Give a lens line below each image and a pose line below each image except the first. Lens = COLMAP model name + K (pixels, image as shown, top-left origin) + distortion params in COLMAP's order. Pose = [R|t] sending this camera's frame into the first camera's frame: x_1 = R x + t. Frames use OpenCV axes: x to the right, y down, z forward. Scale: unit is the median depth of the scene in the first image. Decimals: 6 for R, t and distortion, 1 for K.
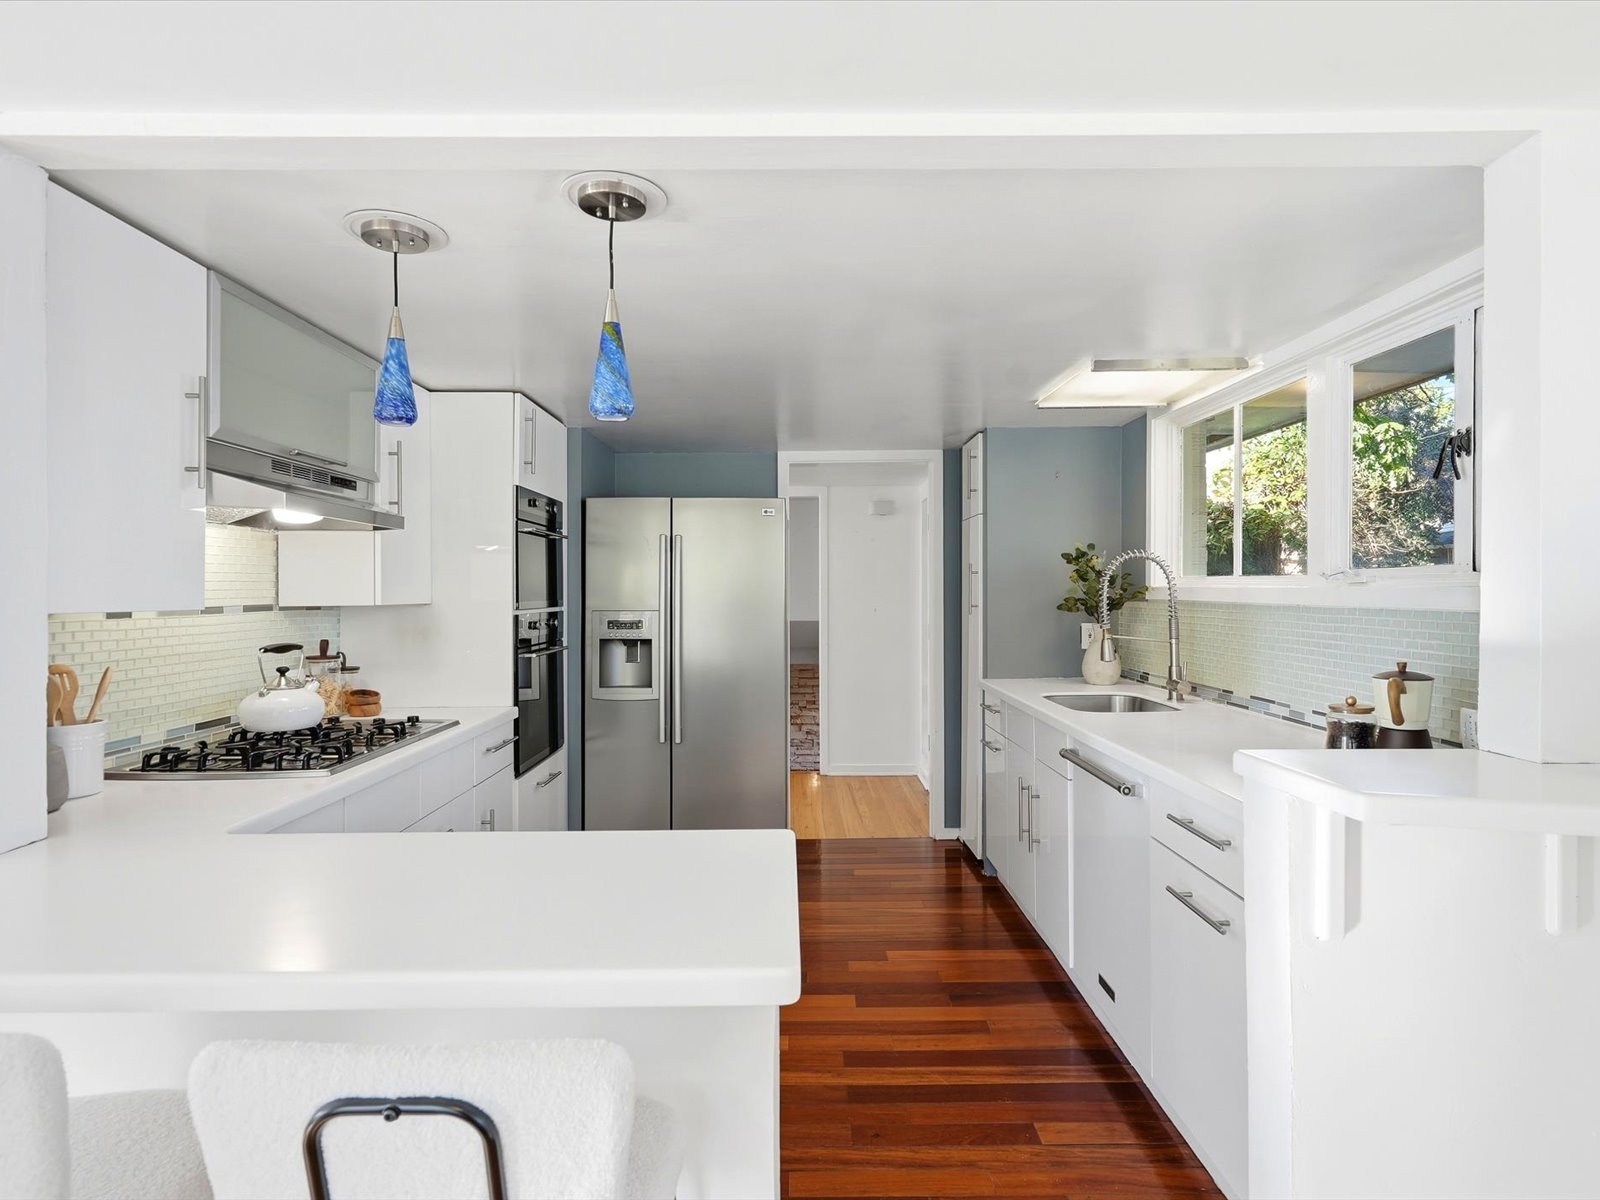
lens RADIAL K [[821.9, 0, 801.3], [0, 821.9, 593.5], [0, 0, 1]] dist [0.000260, 0.000893]
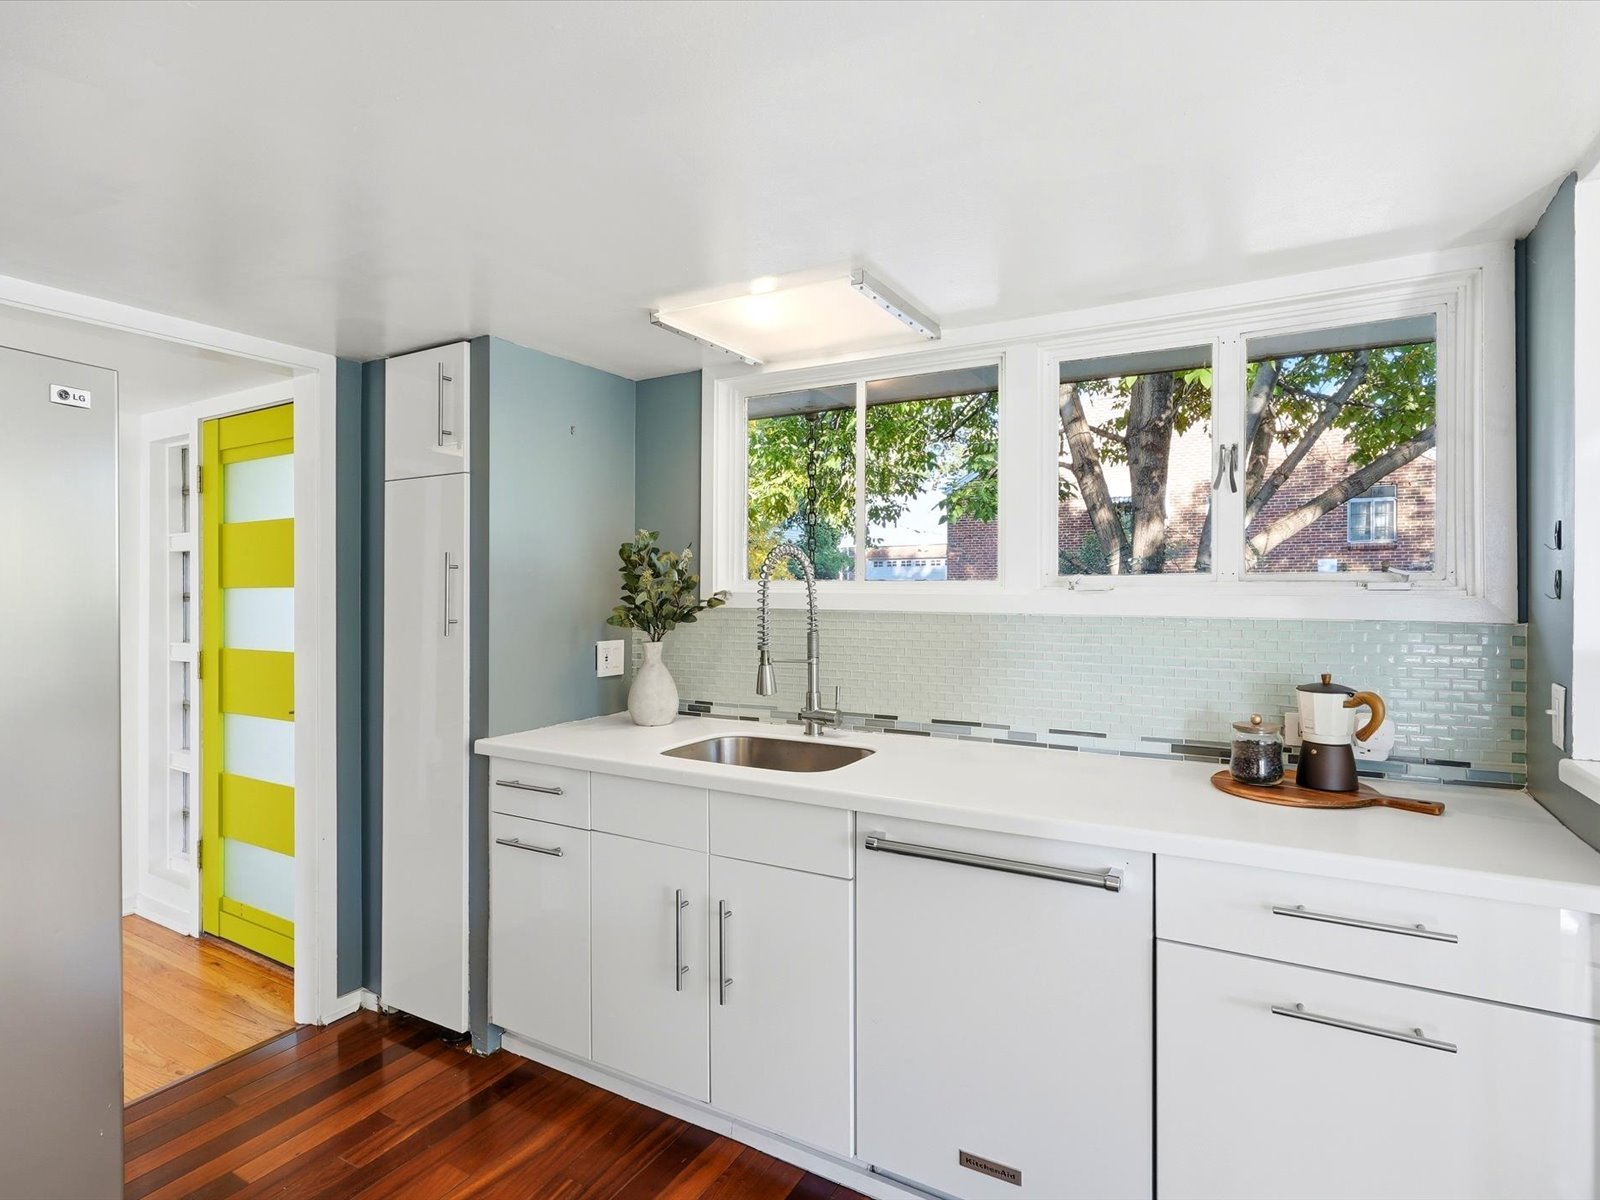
lens RADIAL K [[821.9, 0, 801.3], [0, 821.9, 593.5], [0, 0, 1]] dist [0.000260, 0.000893]
pose [[0.511474, 0.005069, 0.859284, -0.225986], [-0.000939, 0.999985, -0.005341, -0.002750], [-0.859298, 0.001925, 0.511472, 0.570888]]
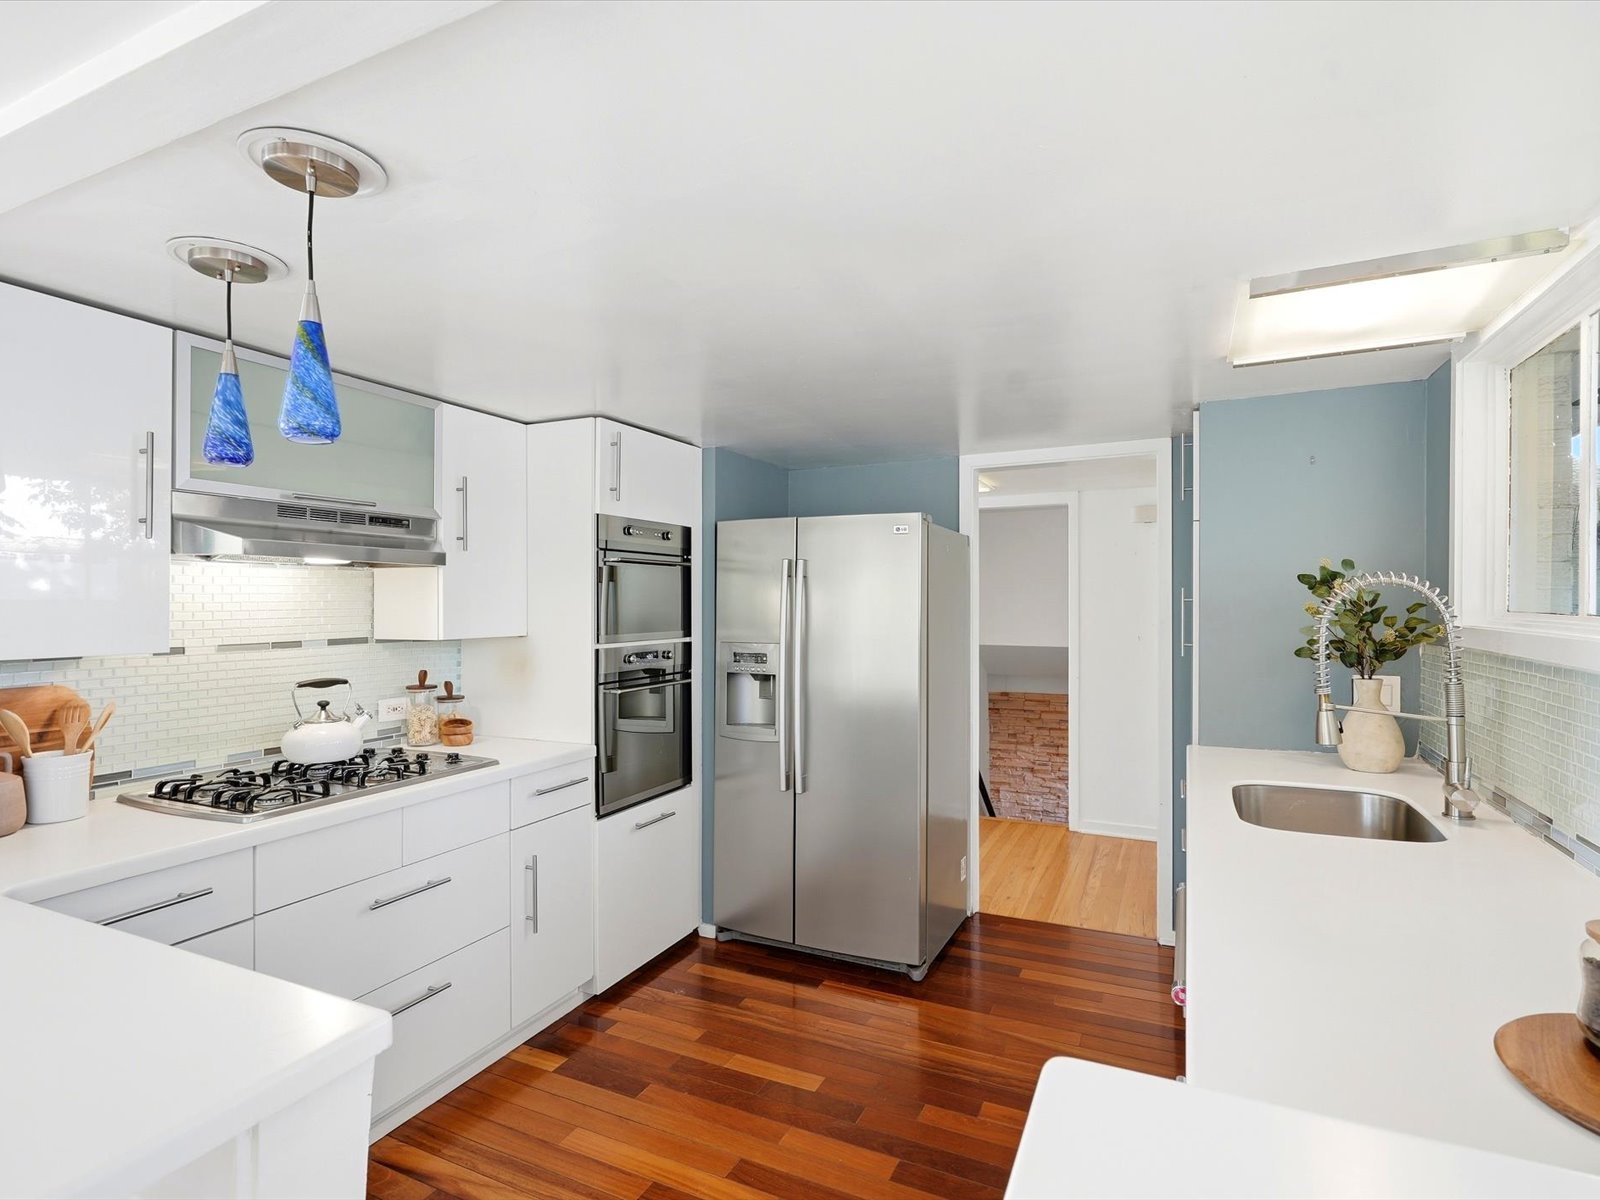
lens RADIAL K [[812.2, 0, 800.0], [0, 812.2, 600.0], [0, 0, 1]] dist [0.005347, 0.000349]
pose [[0.903264, 0.000751, -0.429084, 0.260097], [-0.002581, 0.999990, -0.003682, -0.026615], [0.429077, 0.004434, 0.903257, 0.233567]]
